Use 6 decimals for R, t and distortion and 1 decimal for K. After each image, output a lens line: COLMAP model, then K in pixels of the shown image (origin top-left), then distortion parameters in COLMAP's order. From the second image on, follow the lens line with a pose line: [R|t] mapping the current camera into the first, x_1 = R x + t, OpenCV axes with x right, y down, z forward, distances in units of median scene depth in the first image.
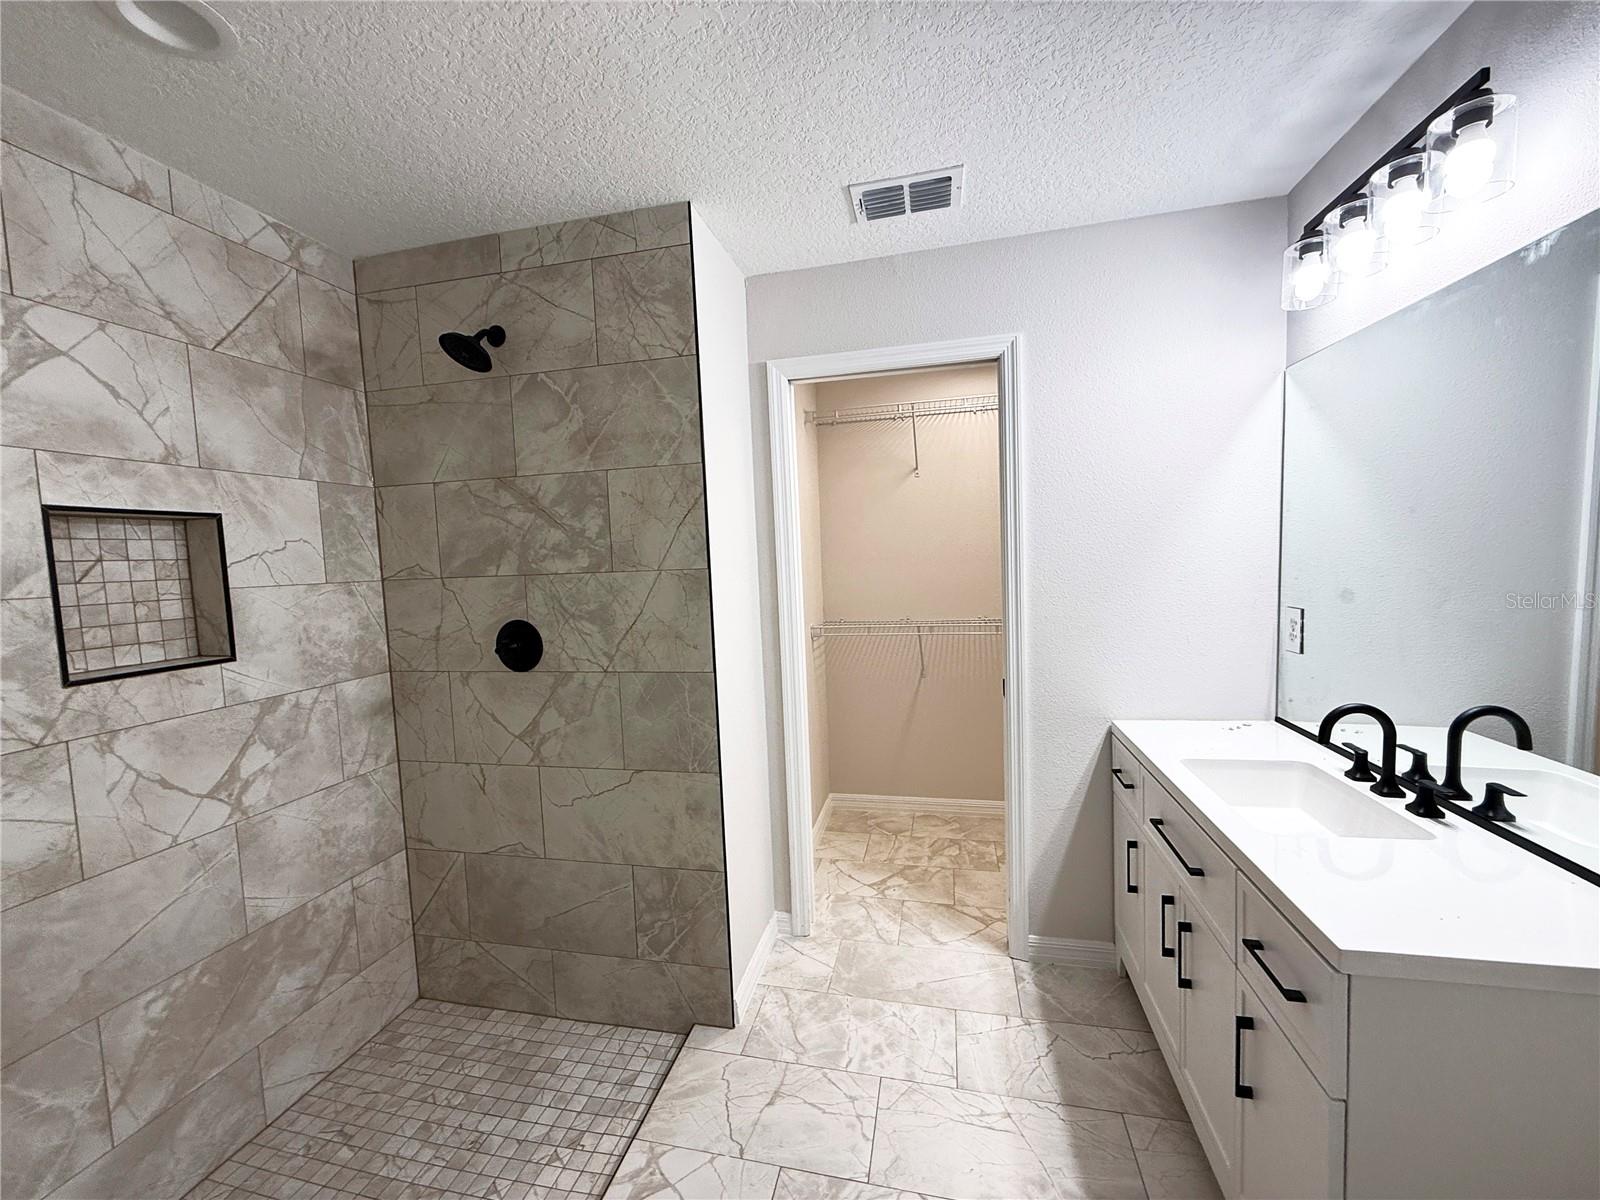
lens RADIAL K [[637.6, 0, 796.0], [0, 637.6, 607.9], [0, 0, 1]] dist [-0.000967, 0.000281]
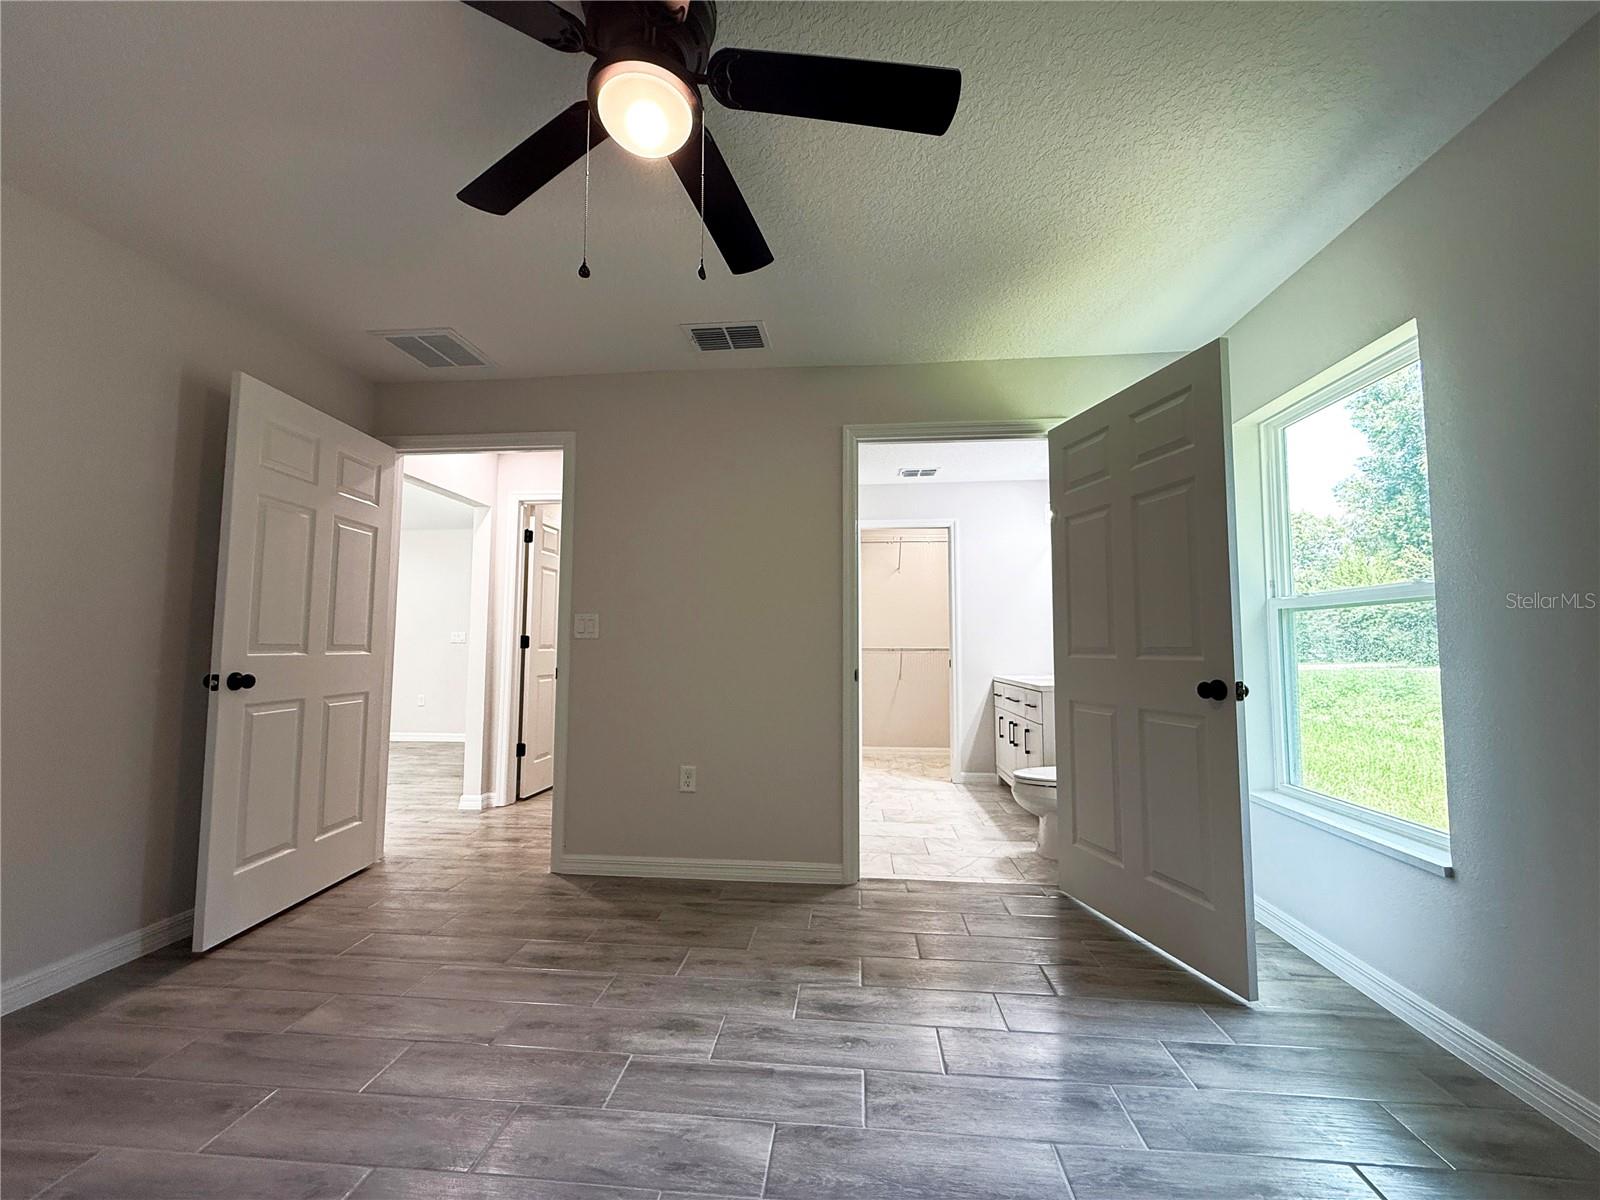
lens RADIAL K [[637.6, 0, 796.4], [0, 637.6, 602.3], [0, 0, 1]] dist [-0.000967, 0.000281]
pose [[0.989192, 0.056020, 0.135500, -0.685139], [-0.035016, 0.987651, -0.152704, 0.344741], [-0.142382, 0.146309, 0.978939, -1.516936]]
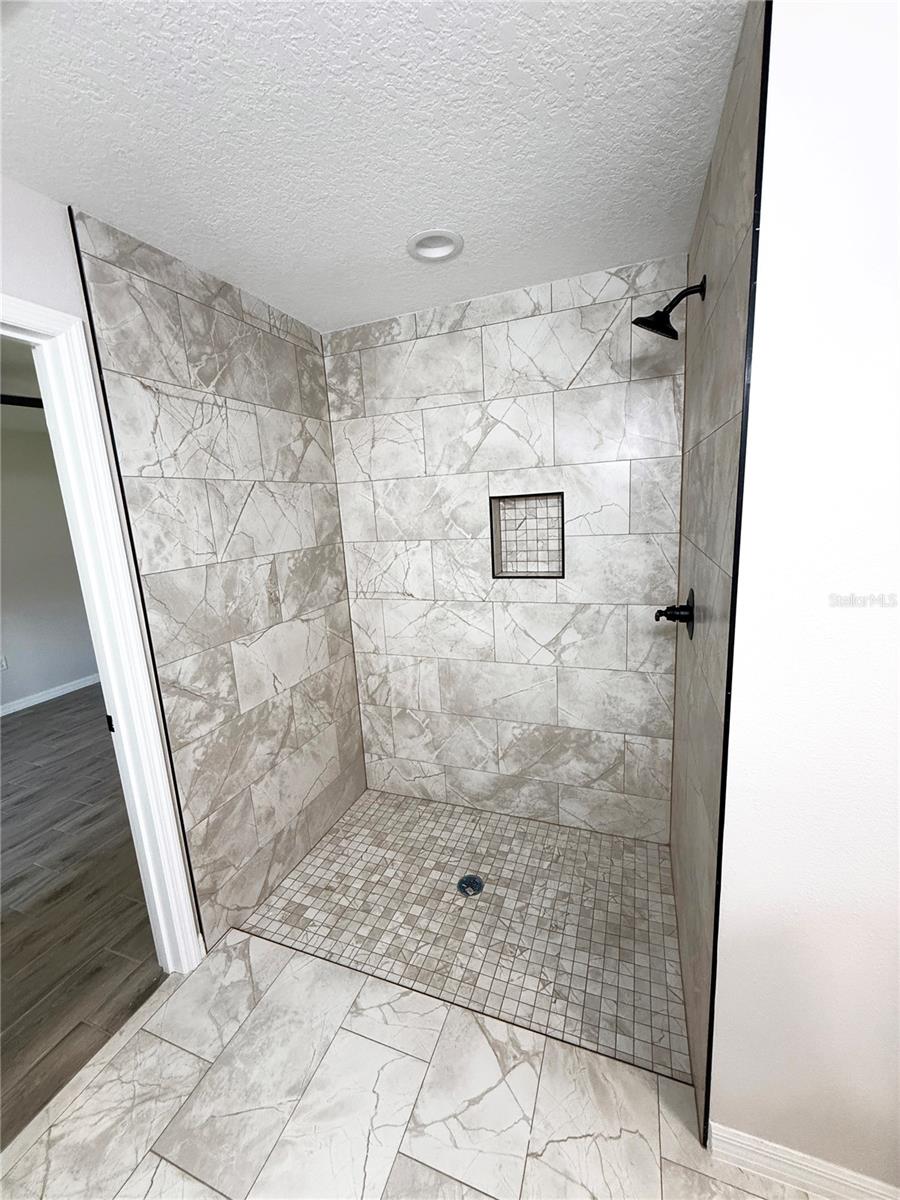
lens RADIAL K [[478.2, 0, 450.7], [0, 478.2, 599.6], [0, 0, 1]] dist [-0.000967, 0.000281]
pose [[-0.132824, 0.240687, -0.961471, 0.381776], [-0.015533, 0.969442, 0.244829, -0.157591], [0.991018, 0.047454, -0.125027, 0.782593]]
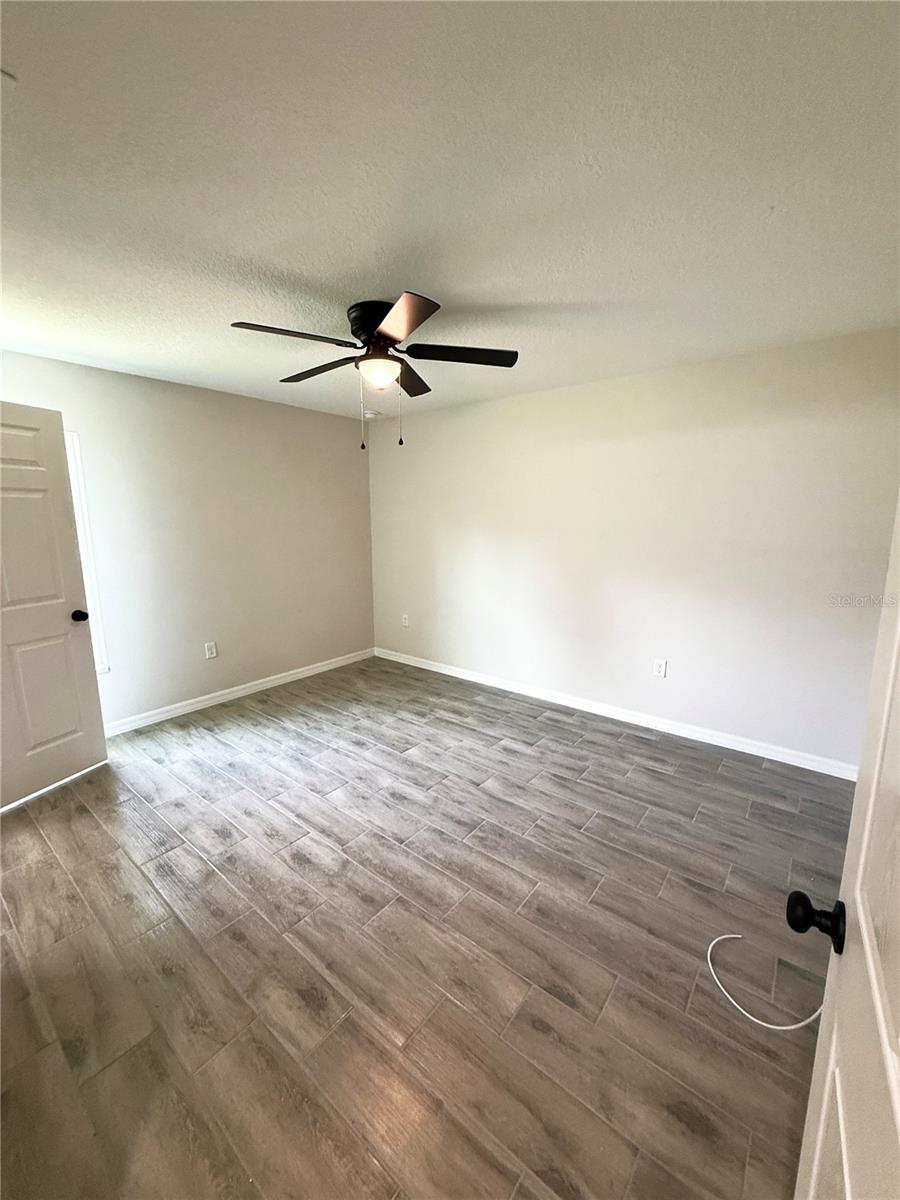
lens RADIAL K [[478.2, 0, 448.1], [0, 478.2, 598.4], [0, 0, 1]] dist [-0.000967, 0.000281]
pose [[-0.899384, -0.030633, 0.436085, -1.503317], [0.072231, 0.973418, 0.217347, 0.004641], [-0.431151, 0.226977, -0.873264, 0.287571]]
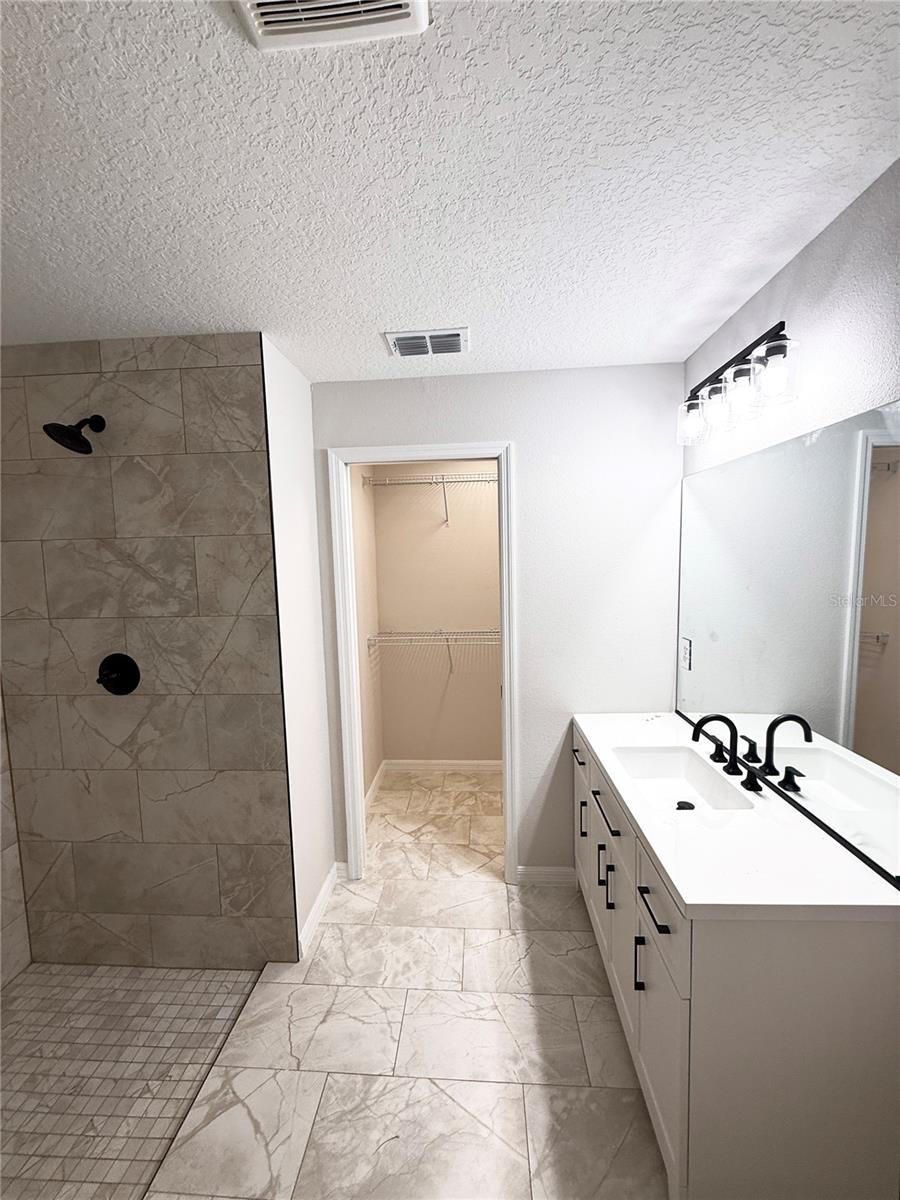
lens RADIAL K [[478.2, 0, 448.6], [0, 478.2, 600.9], [0, 0, 1]] dist [-0.000967, 0.000281]
pose [[0.986836, 0.001614, 0.161719, 0.051137], [-0.002960, 0.999963, 0.008082, -0.101093], [-0.161700, -0.008454, 0.986804, -0.018995]]
